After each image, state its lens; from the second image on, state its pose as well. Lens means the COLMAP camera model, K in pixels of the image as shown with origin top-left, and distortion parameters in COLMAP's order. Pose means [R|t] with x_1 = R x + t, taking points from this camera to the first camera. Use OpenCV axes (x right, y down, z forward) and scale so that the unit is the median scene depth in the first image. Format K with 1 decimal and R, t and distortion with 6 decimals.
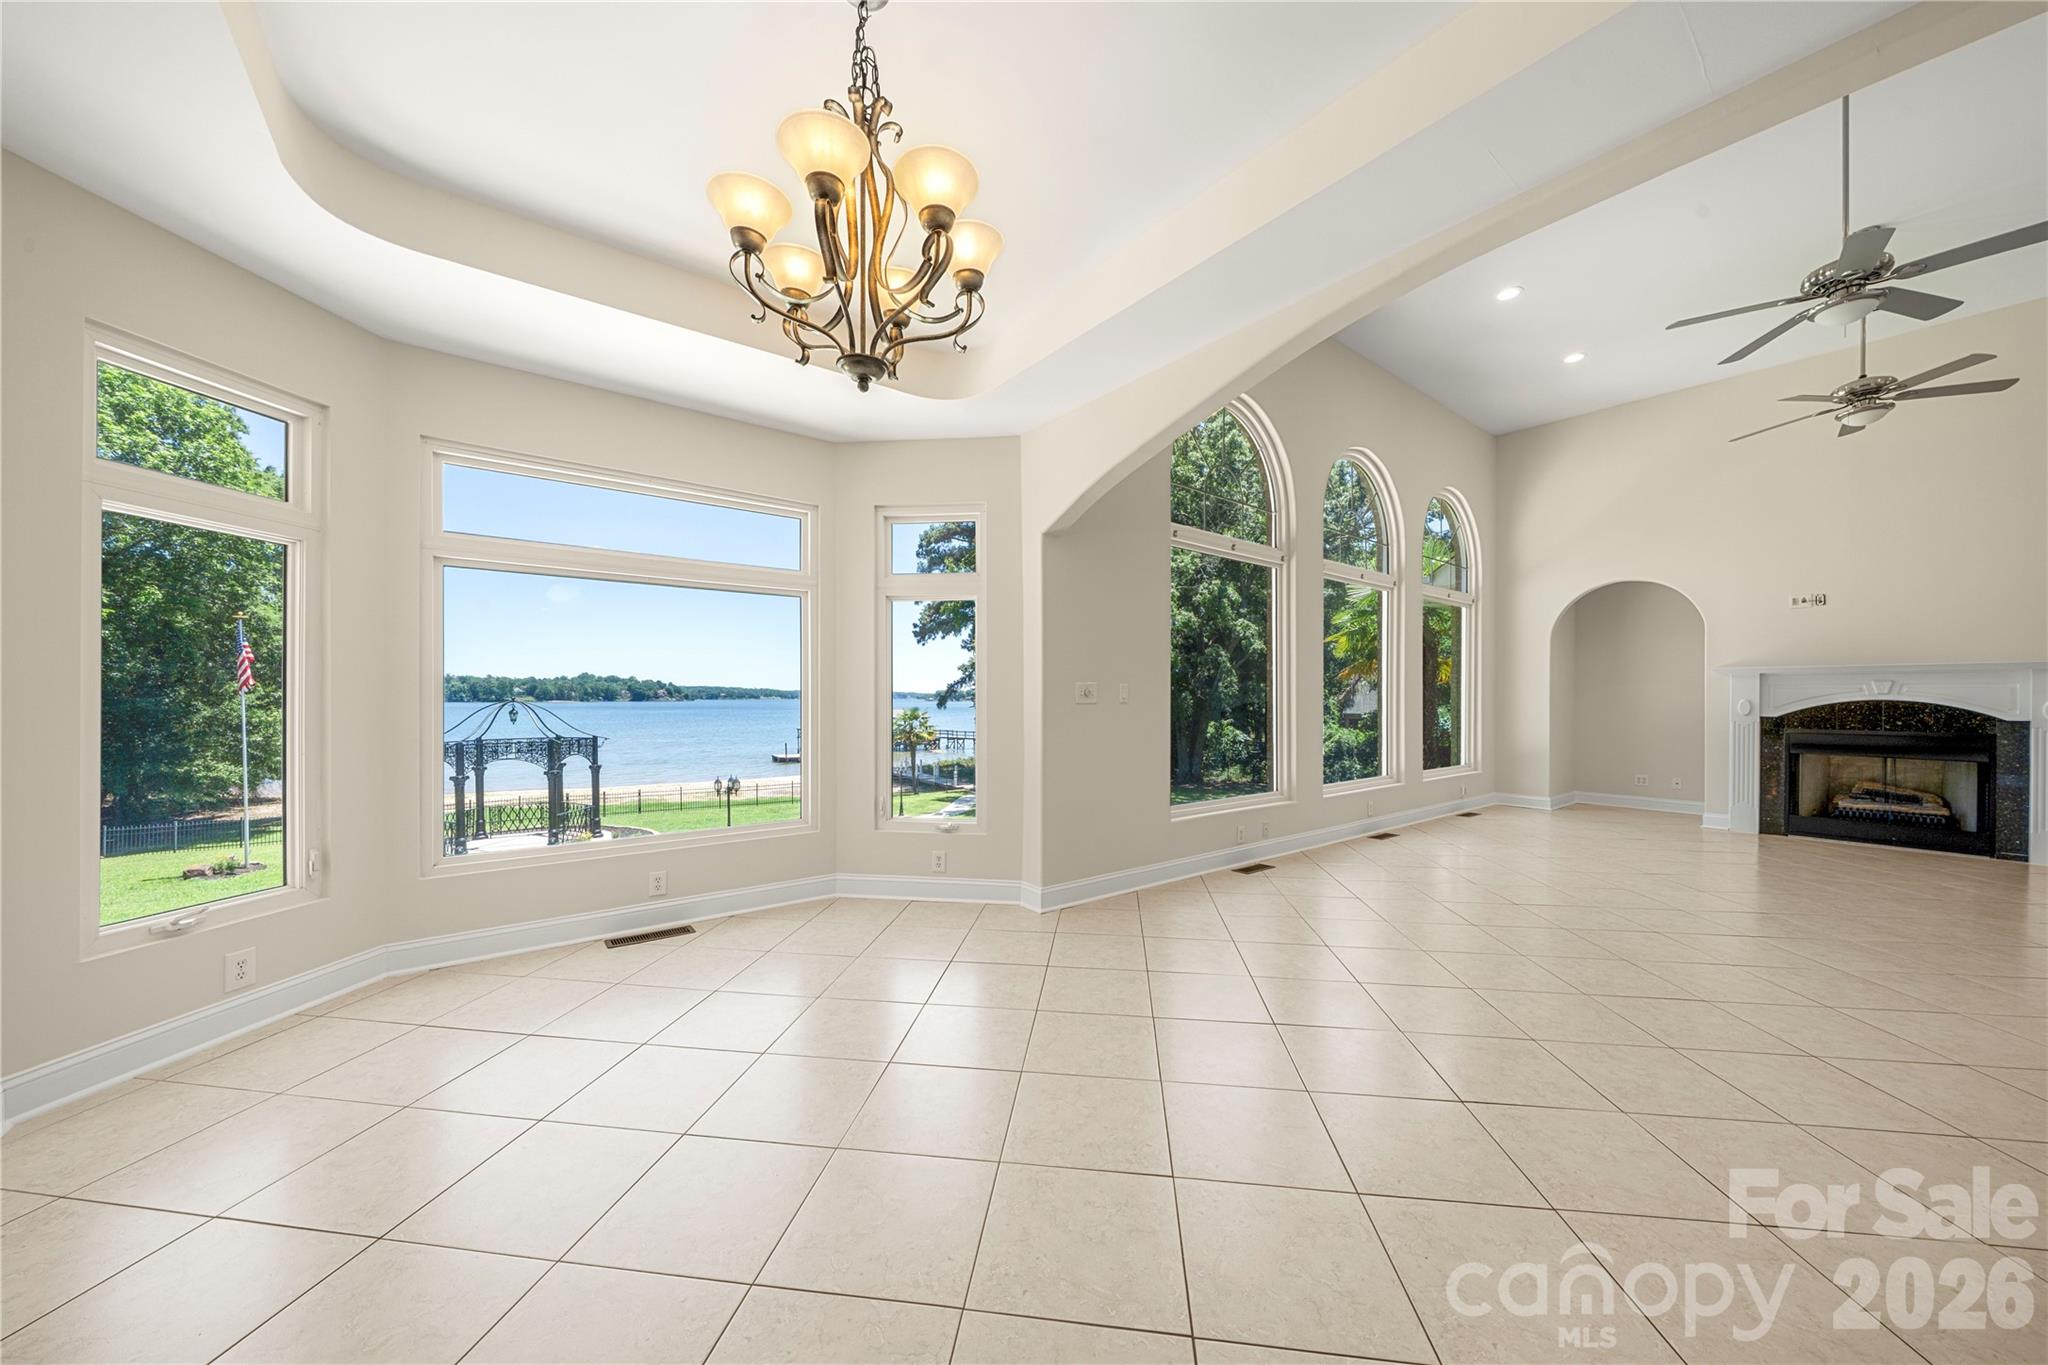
lens RADIAL K [[696.7, 0, 1023.9], [0, 696.7, 699.3], [0, 0, 1]] dist [-0.002254, -0.000090]
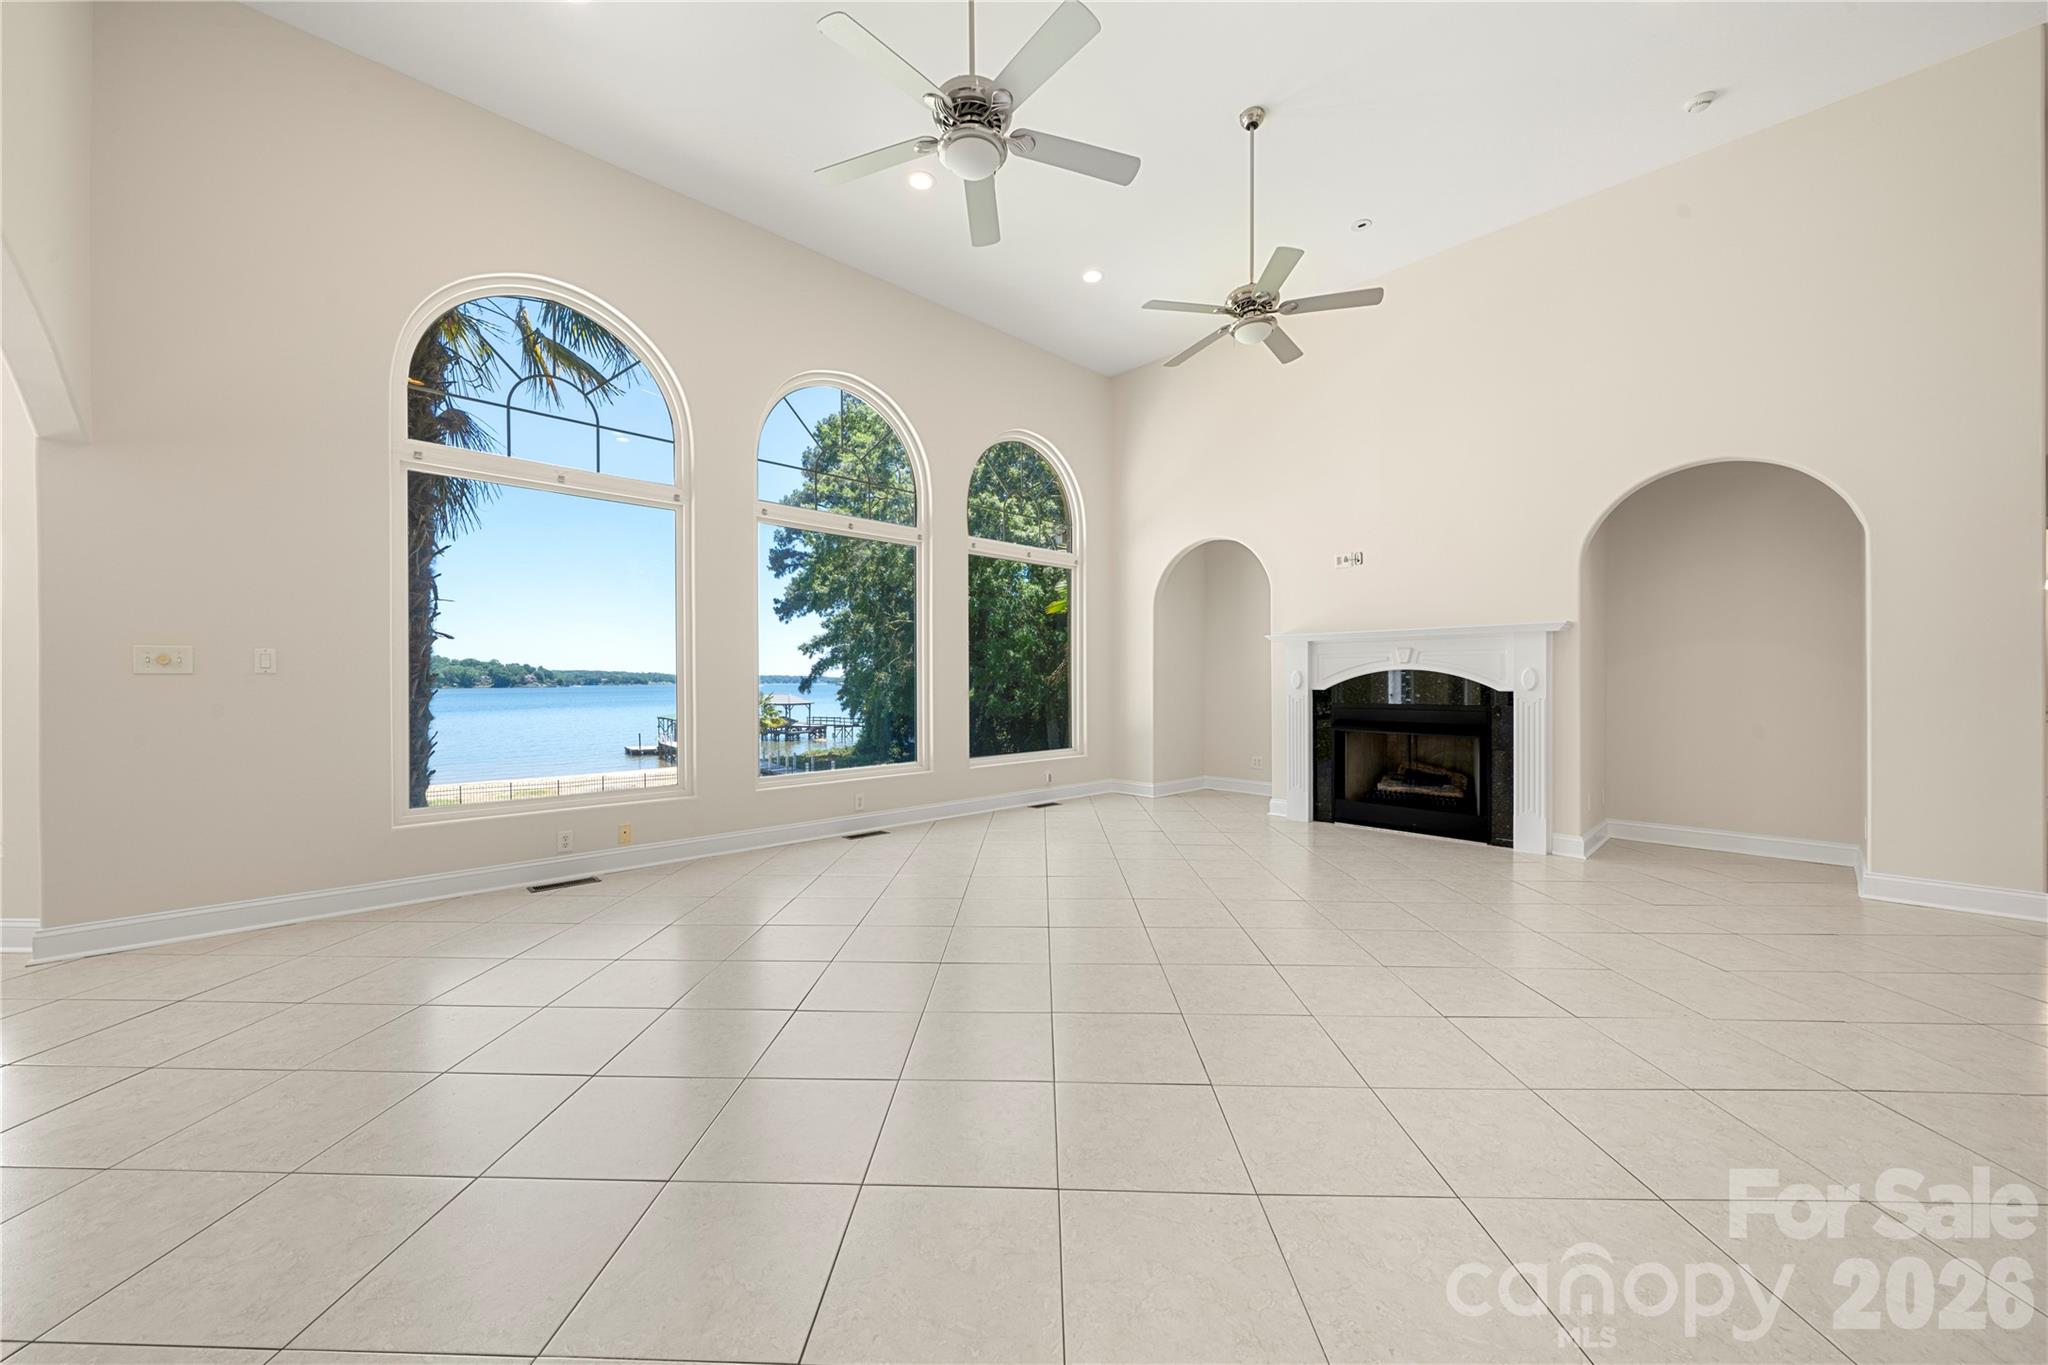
lens RADIAL K [[745.7, 0, 1024.0], [0, 745.7, 682.5], [0, 0, 1]] dist [-0.003928, -0.000070]
pose [[0.994921, -0.005256, 0.100522, 0.088260], [0.005341, 0.999986, -0.000571, 0.002069], [-0.100517, 0.001105, 0.994935, 0.012671]]
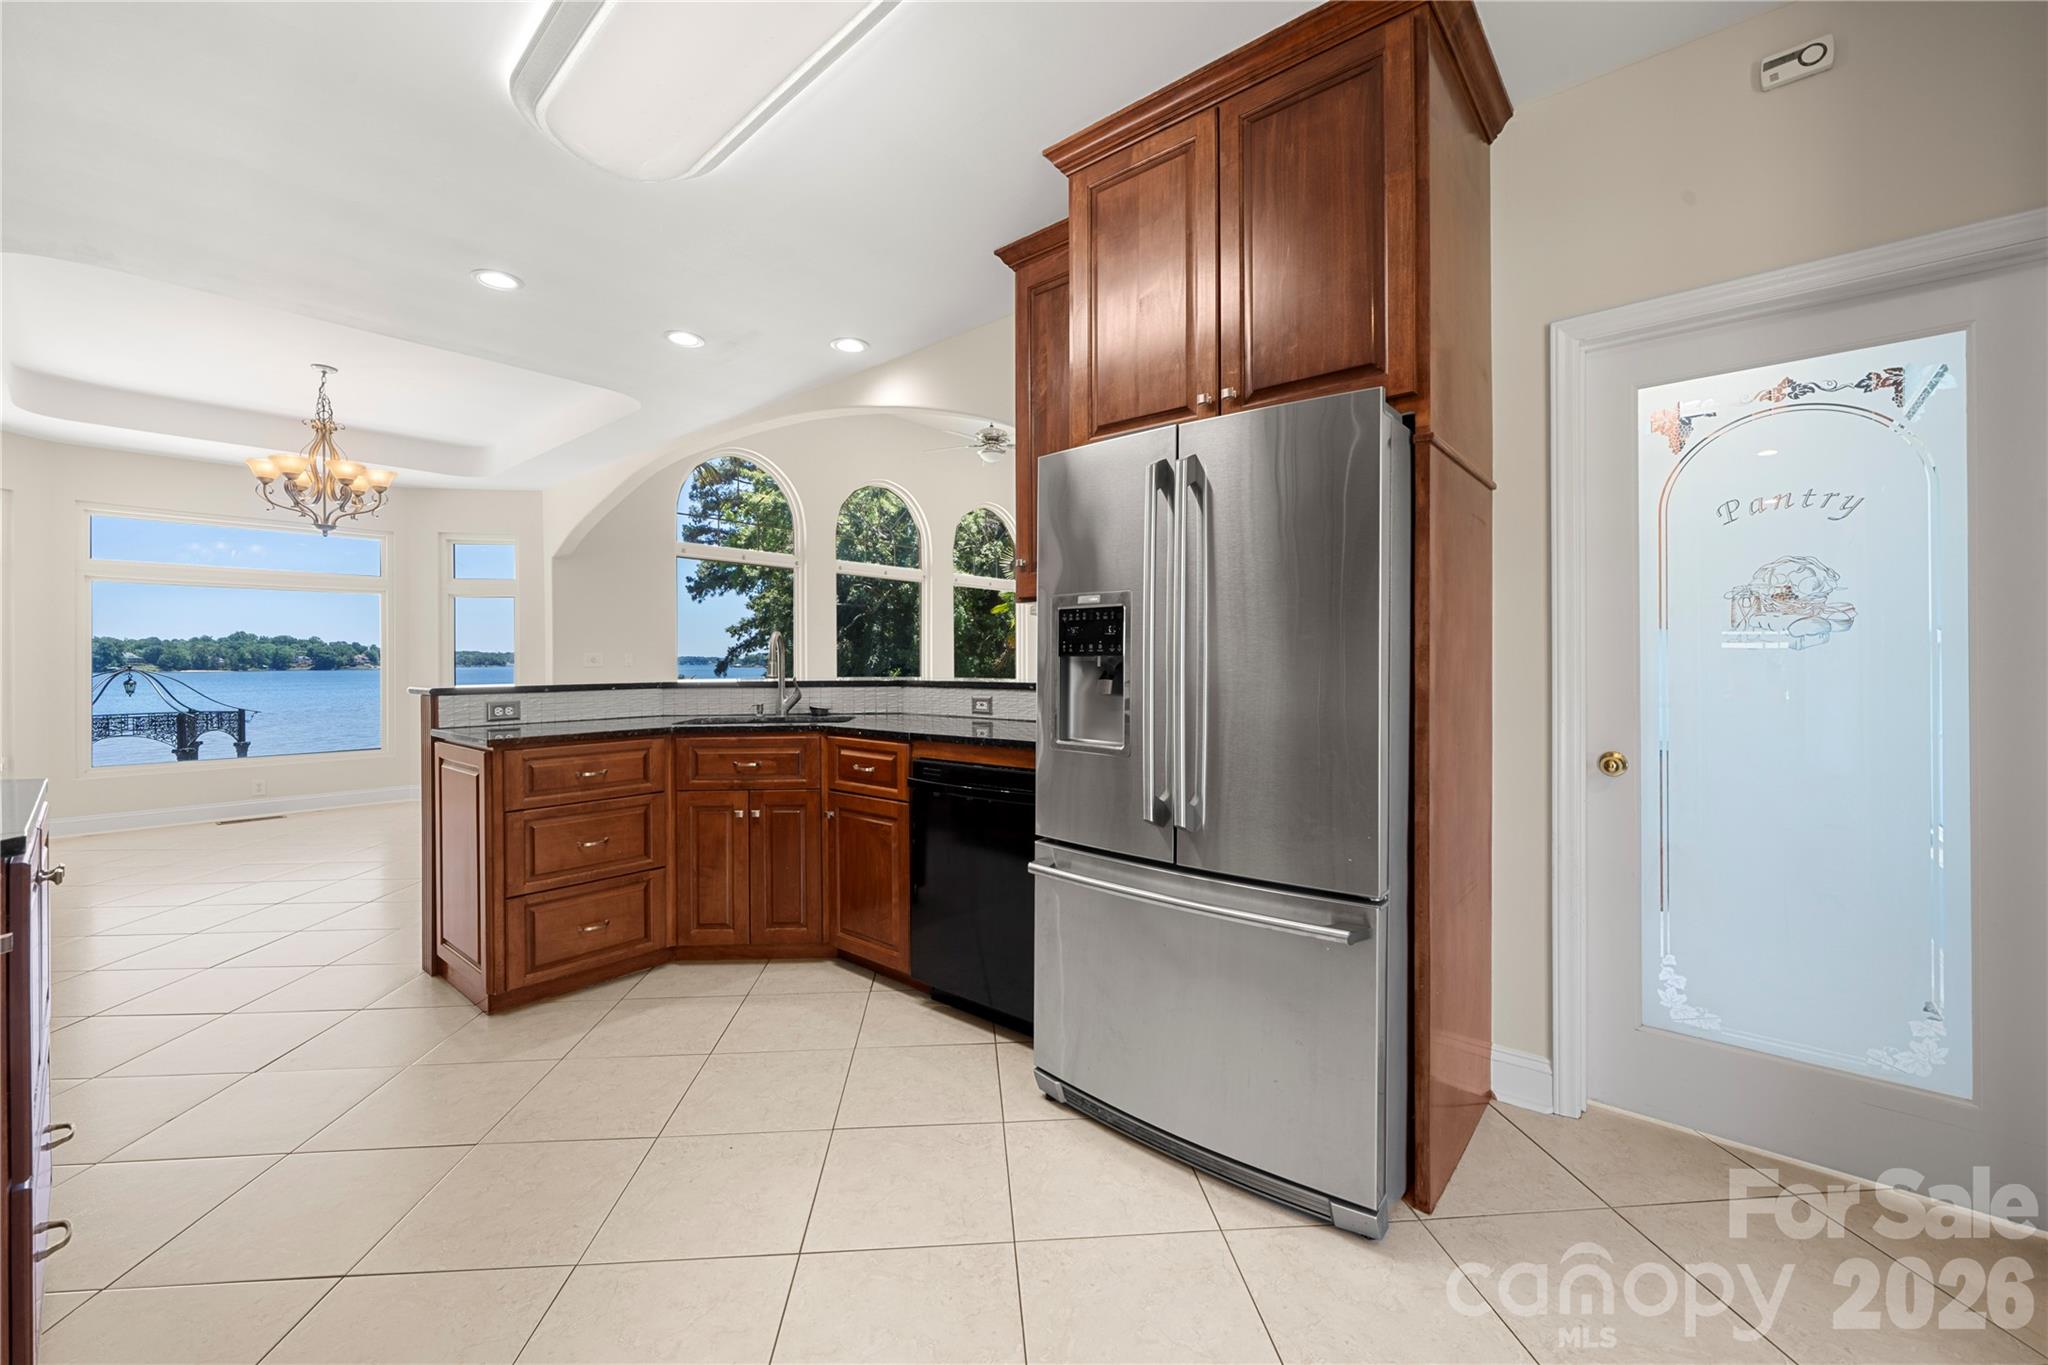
lens RADIAL K [[813.0, 0, 1027.5], [0, 813.0, 661.1], [0, 0, 1]] dist [-0.001852, -0.000460]
pose [[0.978548, -0.004461, 0.205969, 0.060940], [0.005291, 0.999980, -0.003477, 0.000532], [-0.205949, 0.004492, 0.978552, -0.087459]]
